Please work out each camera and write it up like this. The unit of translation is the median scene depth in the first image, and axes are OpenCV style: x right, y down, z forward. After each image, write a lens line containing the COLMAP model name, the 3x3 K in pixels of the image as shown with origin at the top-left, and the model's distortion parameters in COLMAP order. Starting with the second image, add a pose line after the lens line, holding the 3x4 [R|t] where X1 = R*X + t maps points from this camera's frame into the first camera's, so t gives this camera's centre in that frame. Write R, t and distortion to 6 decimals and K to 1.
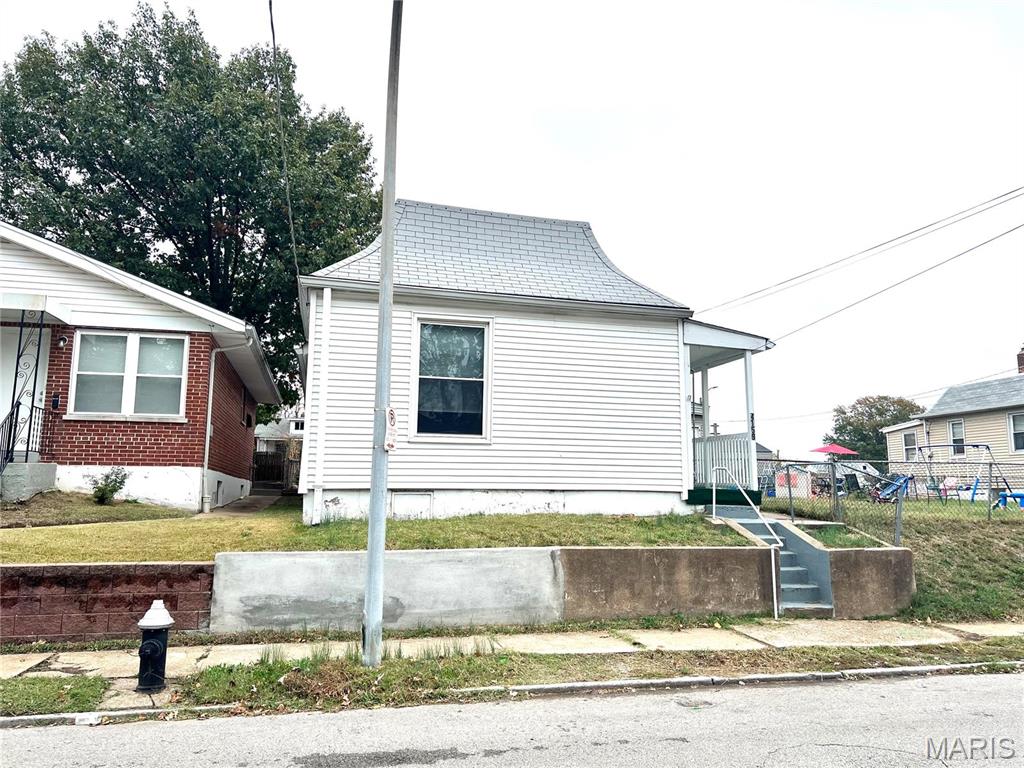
lens RADIAL K [[775.2, 0, 507.2], [0, 775.2, 379.7], [0, 0, 1]] dist [0.057633, -0.078006]
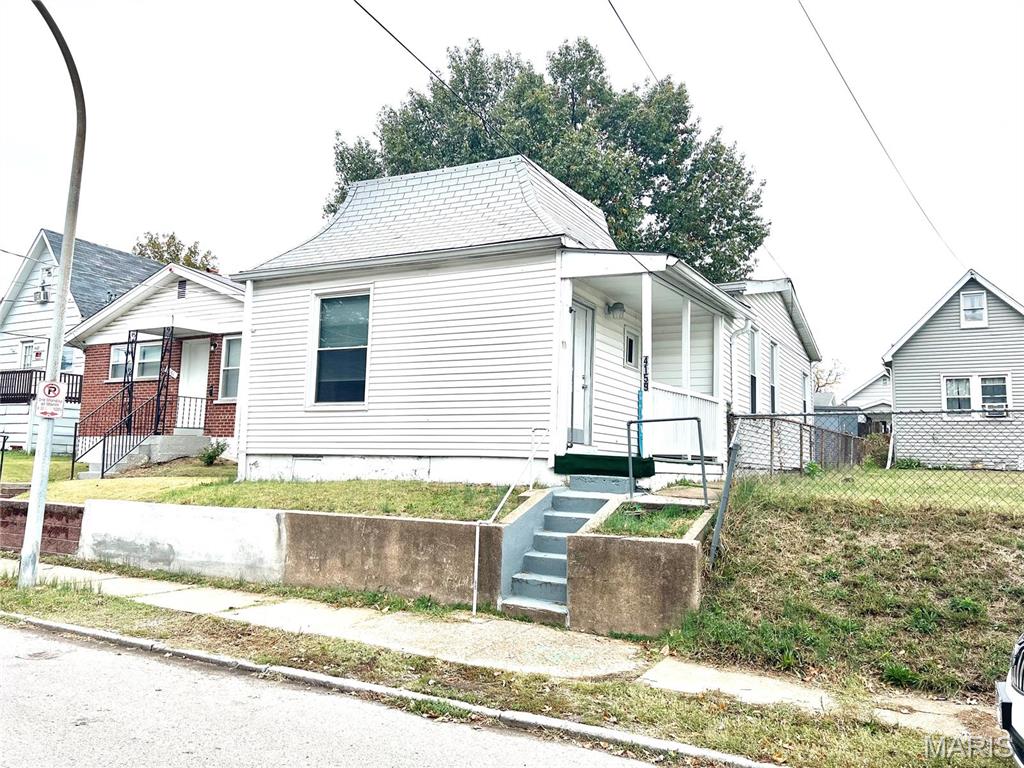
lens RADIAL K [[775.2, 0, 507.2], [0, 775.2, 379.7], [0, 0, 1]] dist [0.057633, -0.078006]
pose [[0.731020, -0.064542, -0.679296, 0.871225], [0.081302, 0.996663, -0.007203, 0.072404], [0.677495, -0.049963, 0.733829, 0.427225]]
